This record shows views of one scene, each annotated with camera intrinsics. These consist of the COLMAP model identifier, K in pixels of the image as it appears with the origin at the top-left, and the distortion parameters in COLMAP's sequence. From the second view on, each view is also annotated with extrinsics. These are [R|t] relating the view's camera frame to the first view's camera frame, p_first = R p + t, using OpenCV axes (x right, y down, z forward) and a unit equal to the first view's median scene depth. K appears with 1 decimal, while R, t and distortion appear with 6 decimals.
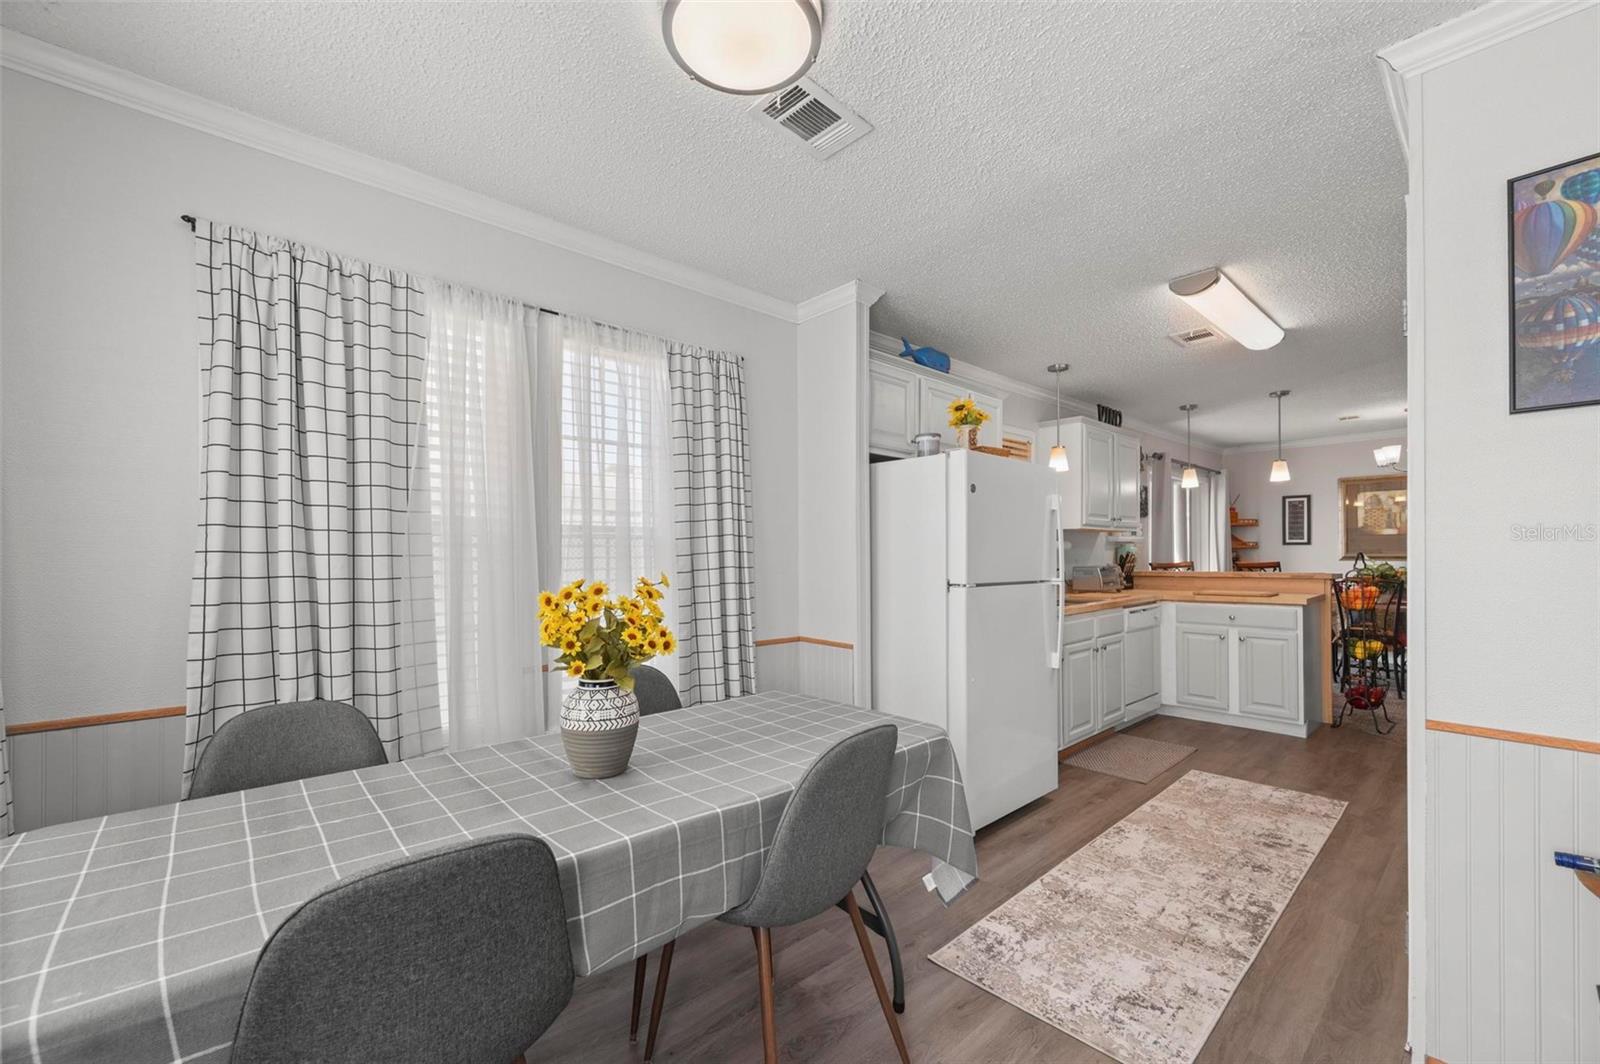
lens RADIAL K [[643.4, 0, 795.4], [0, 643.4, 552.9], [0, 0, 1]] dist [-0.000530, -0.000049]
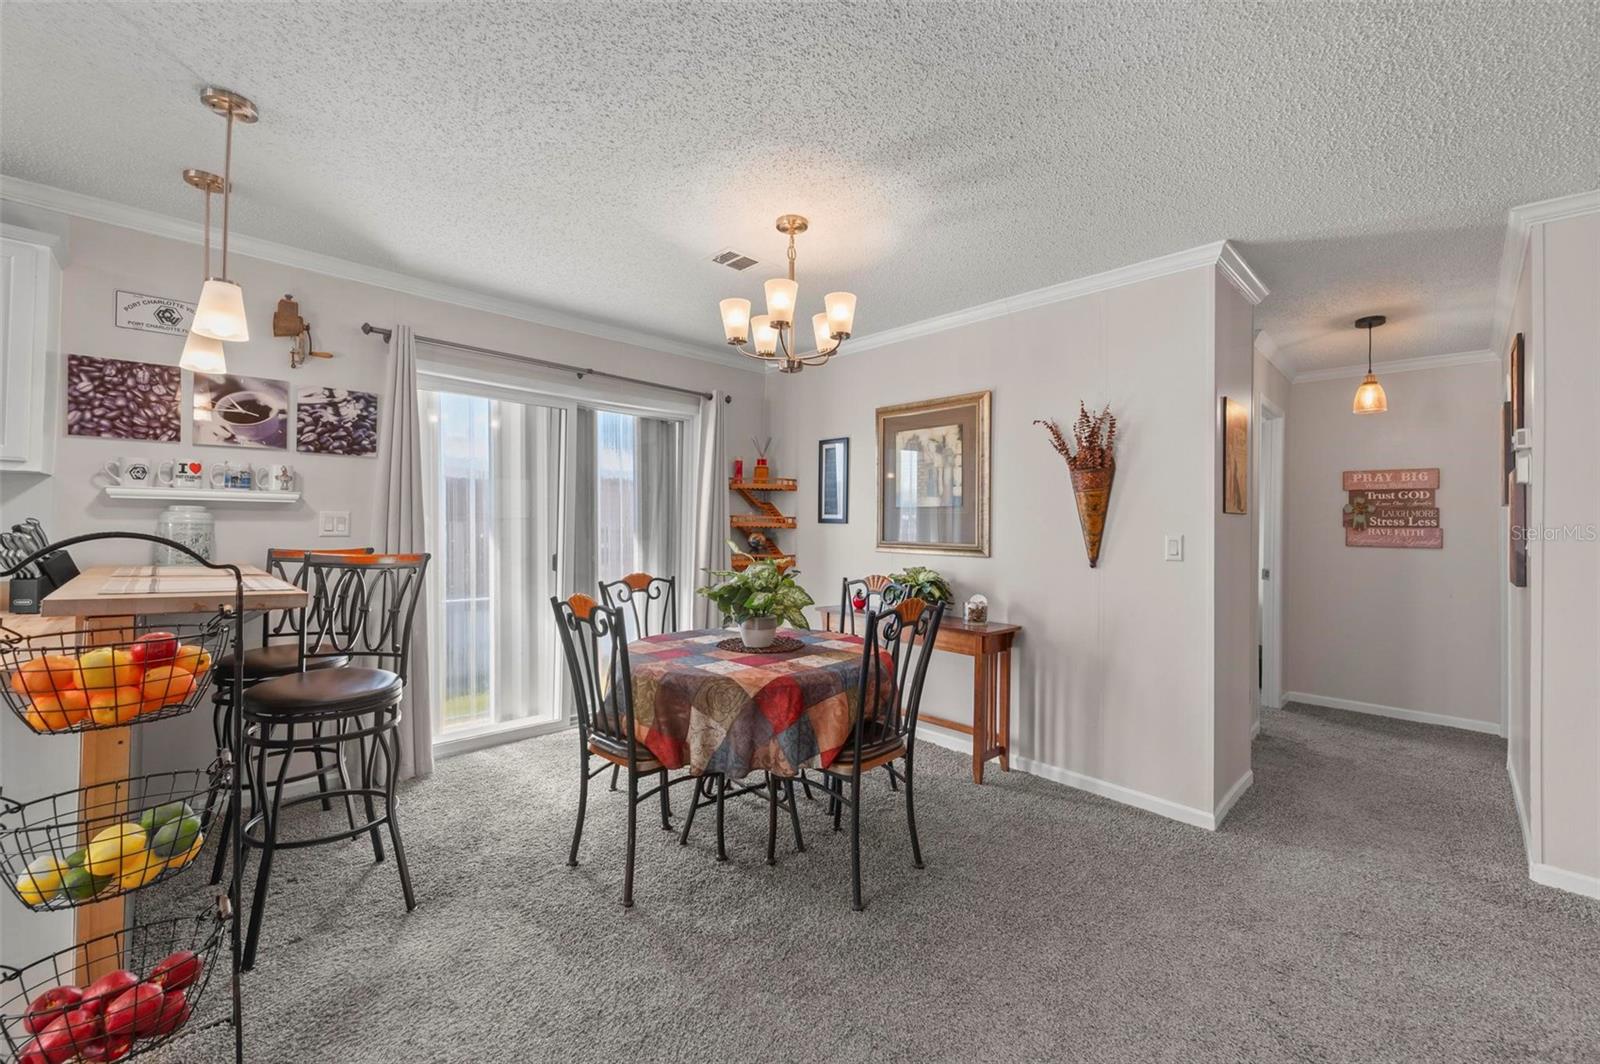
lens RADIAL K [[636.5, 0, 805.1], [0, 636.5, 526.1], [0, 0, 1]] dist [-0.009606, 0.000028]
pose [[0.998463, 0.025127, 0.049405, 1.220743], [-0.024947, 0.999680, -0.004248, -0.011135], [-0.049496, 0.003009, 0.998770, 0.708089]]
